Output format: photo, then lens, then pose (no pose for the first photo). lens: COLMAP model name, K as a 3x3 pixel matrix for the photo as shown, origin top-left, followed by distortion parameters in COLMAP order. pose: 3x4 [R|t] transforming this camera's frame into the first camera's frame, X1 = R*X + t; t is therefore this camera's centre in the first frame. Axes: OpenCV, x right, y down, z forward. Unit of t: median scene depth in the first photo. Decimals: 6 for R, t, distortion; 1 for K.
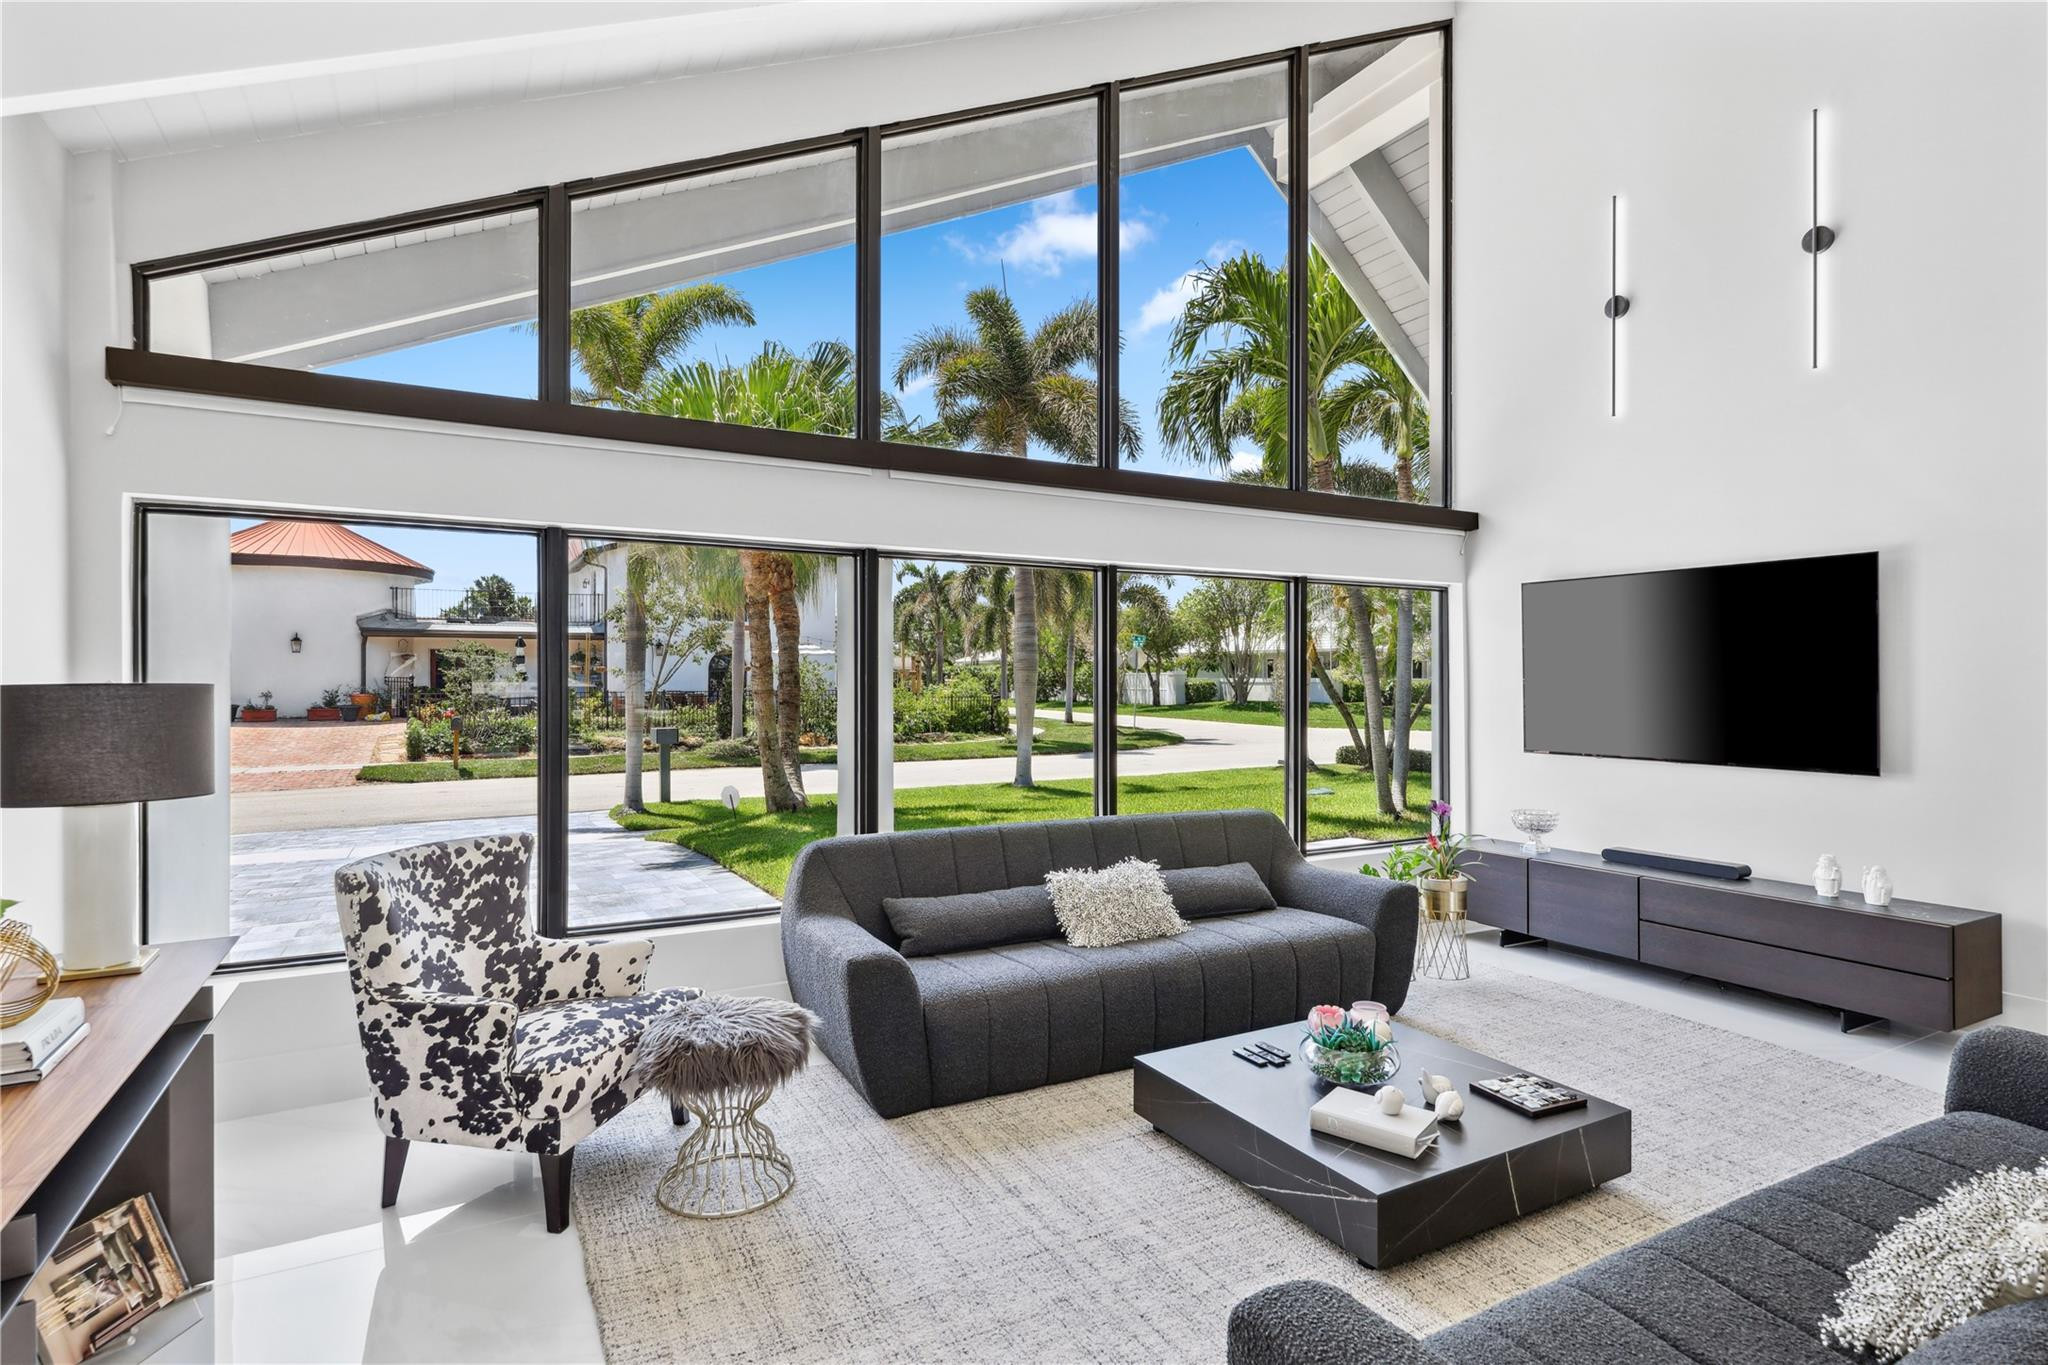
lens RADIAL K [[988.3, 0, 1023.8], [0, 988.3, 686.4], [0, 0, 1]] dist [0.005208, -0.000756]
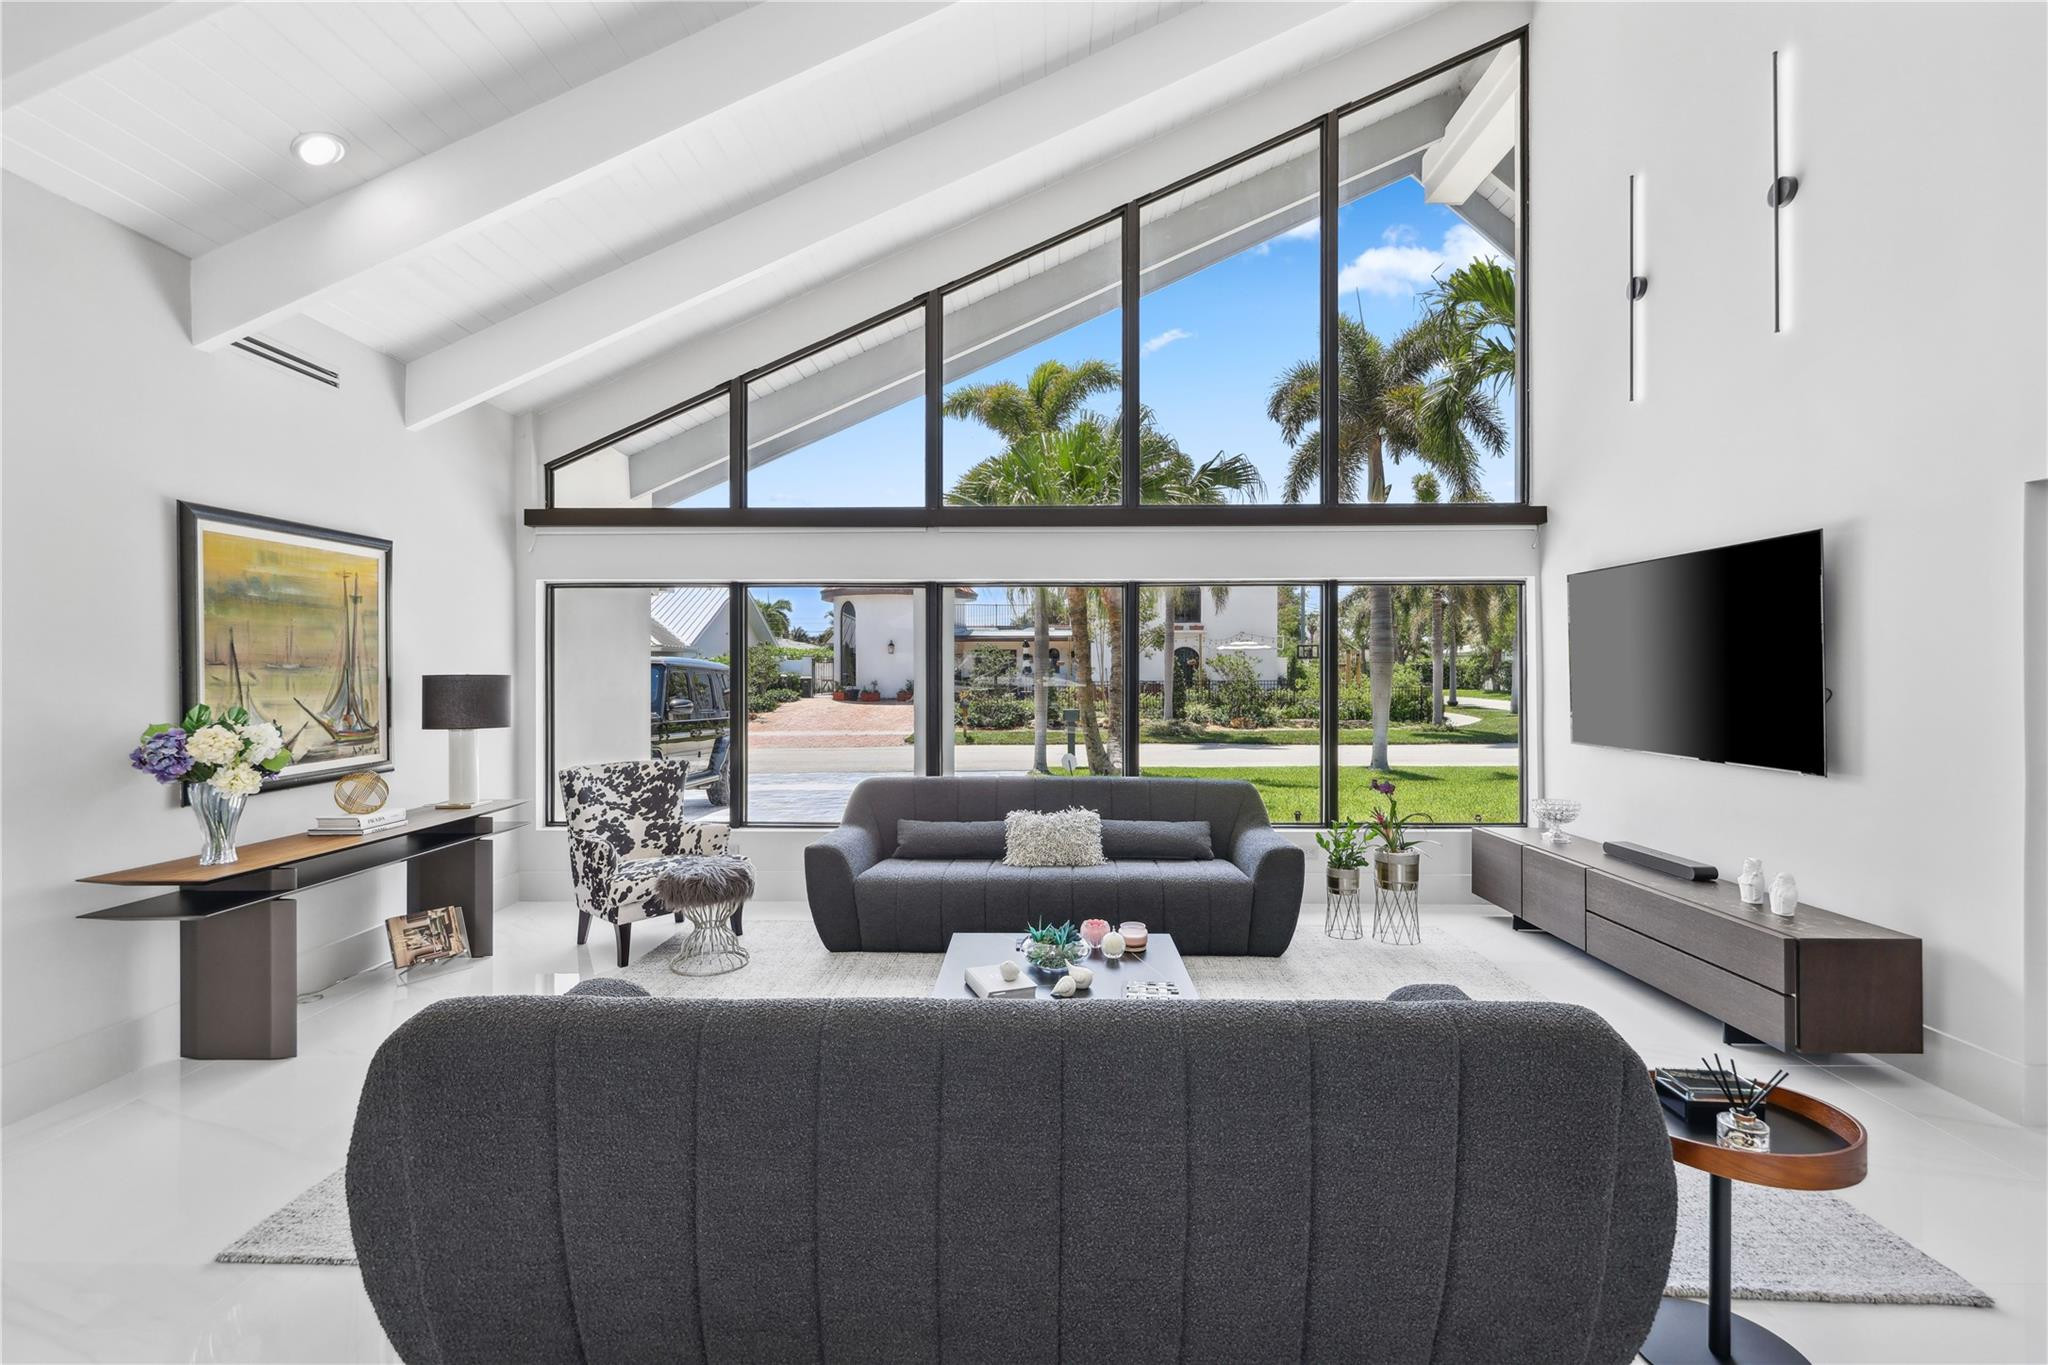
lens RADIAL K [[856.4, 0, 1025.4], [0, 856.4, 676.6], [0, 0, 1]] dist [0.006841, -0.000272]
pose [[0.878155, 0.000861, -0.478375, 0.755072], [-0.001344, 0.999999, -0.000667, 0.000155], [0.478374, 0.001229, 0.878155, -0.049220]]
